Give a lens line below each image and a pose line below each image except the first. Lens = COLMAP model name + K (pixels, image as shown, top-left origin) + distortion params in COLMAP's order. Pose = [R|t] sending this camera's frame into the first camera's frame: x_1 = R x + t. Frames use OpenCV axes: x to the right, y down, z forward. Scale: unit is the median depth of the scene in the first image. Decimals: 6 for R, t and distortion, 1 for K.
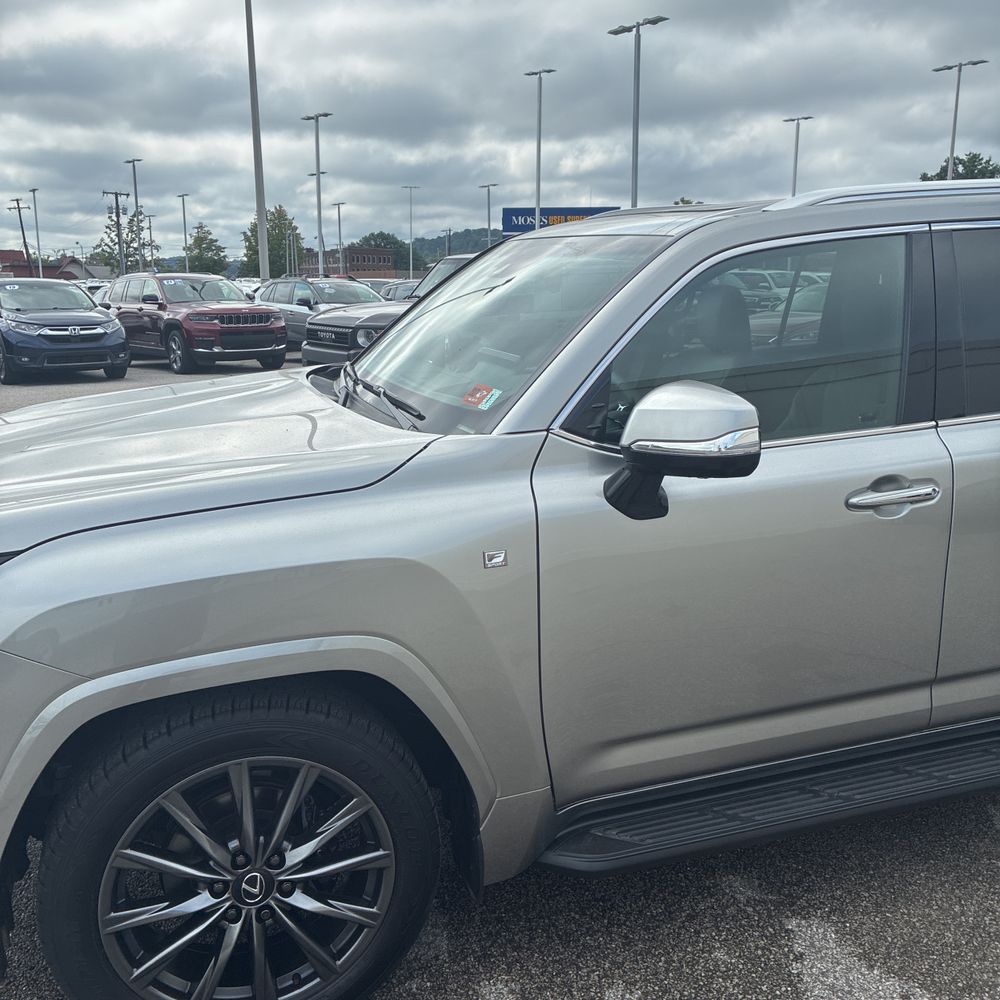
lens RADIAL K [[1006.9, 0, 497.5], [0, 1006.9, 501.4], [0, 0, 1]] dist [0.034287, -0.011538]
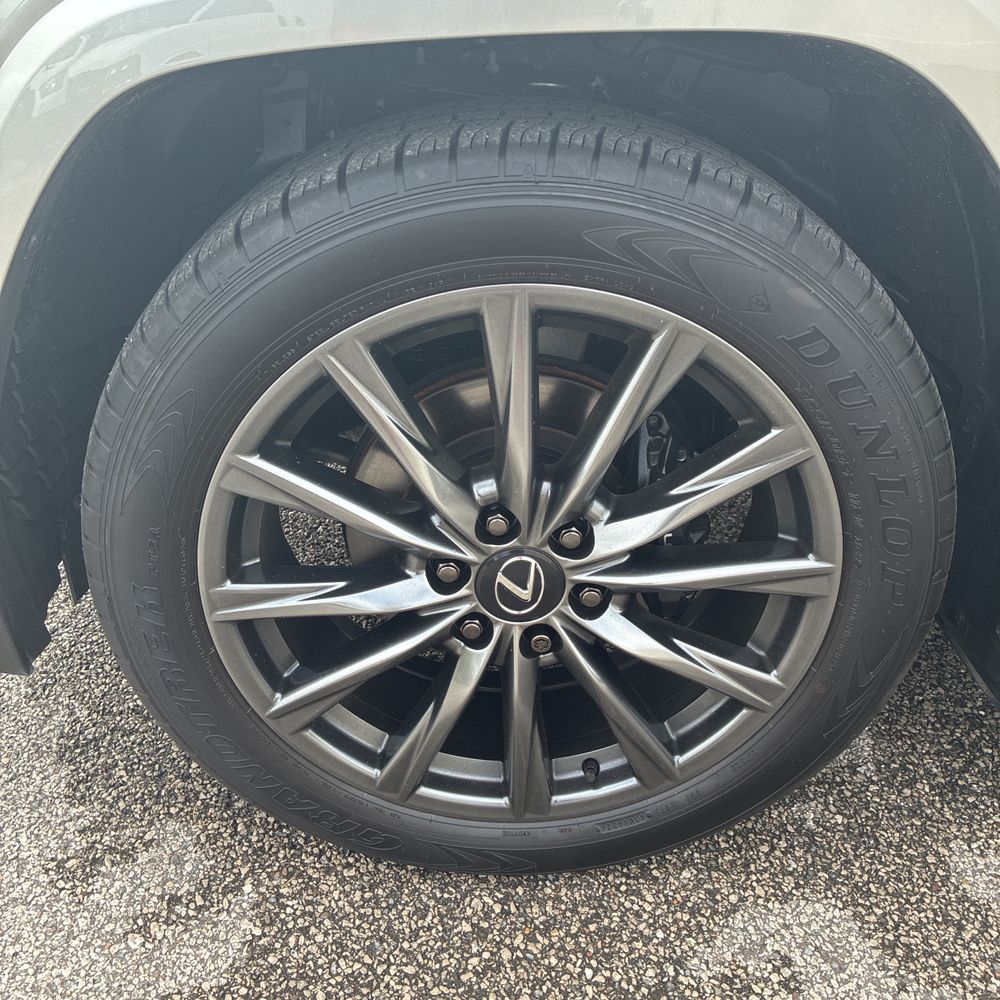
lens RADIAL K [[1006.9, 0, 497.5], [0, 1006.9, 501.4], [0, 0, 1]] dist [0.034287, -0.011538]
pose [[0.951159, 0.156477, -0.266103, -0.129915], [-0.074986, 0.953307, 0.292545, 0.203423], [0.299454, -0.258303, 0.918480, 0.564417]]
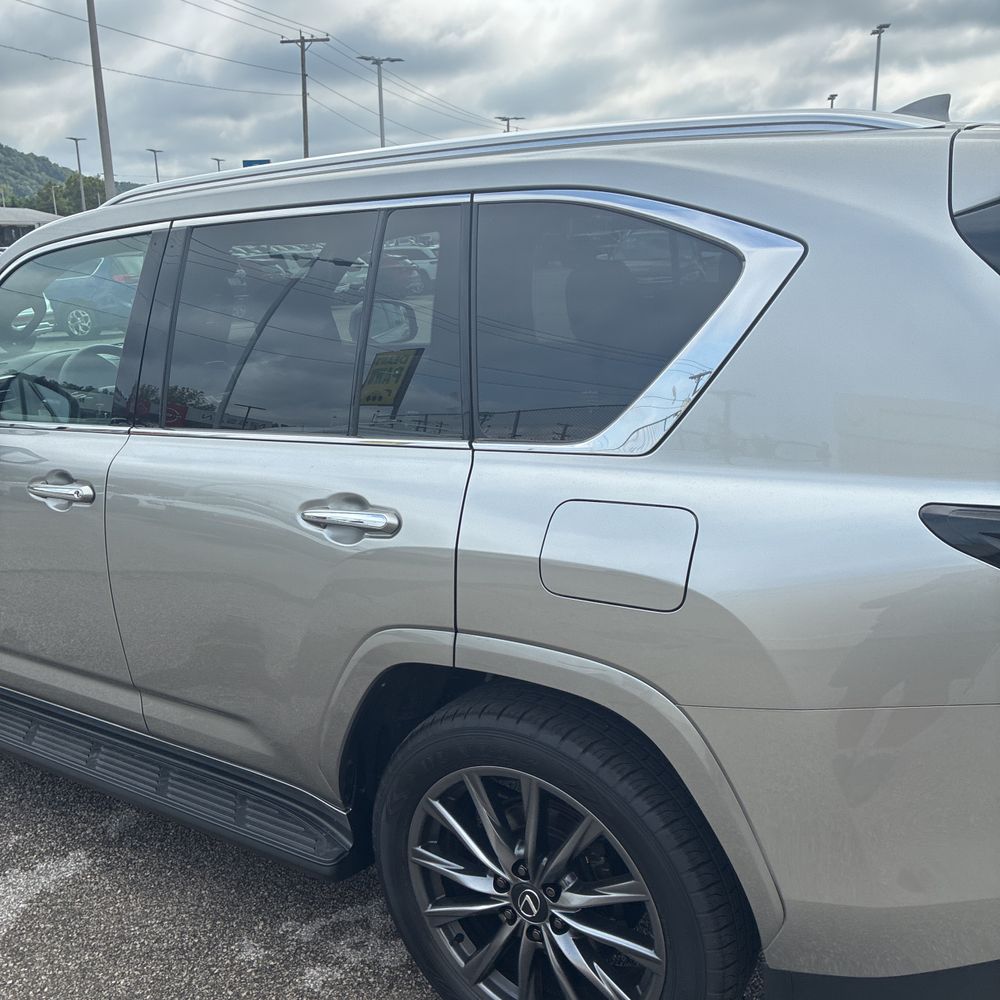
lens RADIAL K [[1006.9, 0, 497.5], [0, 1006.9, 501.4], [0, 0, 1]] dist [0.034287, -0.011538]
pose [[0.611771, 0.188410, -0.768269, 1.609889], [-0.141624, 0.981616, 0.127956, -0.209749], [0.778254, 0.030526, 0.627208, 0.756510]]
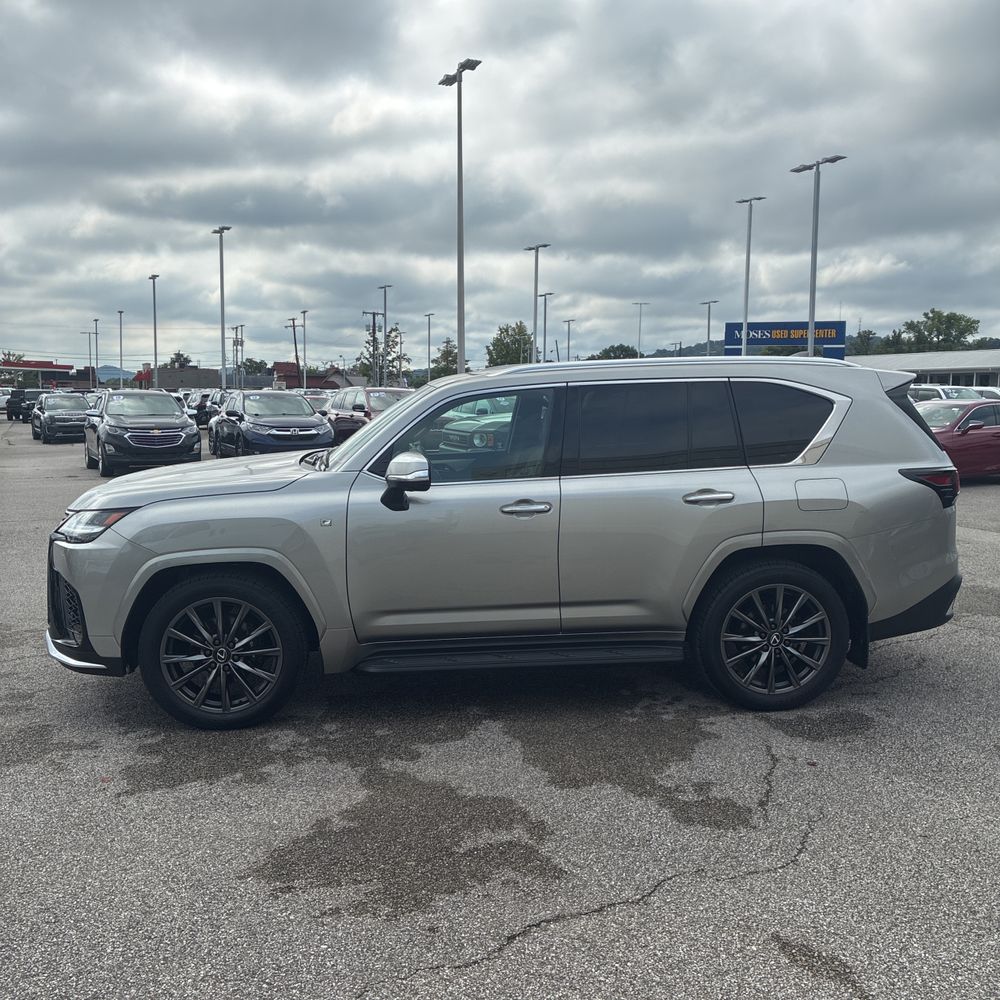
lens RADIAL K [[1006.9, 0, 497.5], [0, 1006.9, 501.4], [0, 0, 1]] dist [0.034287, -0.011538]
pose [[0.972893, 0.034051, -0.228734, 0.889286], [-0.057967, 0.993431, -0.098667, 0.208664], [0.223872, 0.109252, 0.968476, -1.158183]]
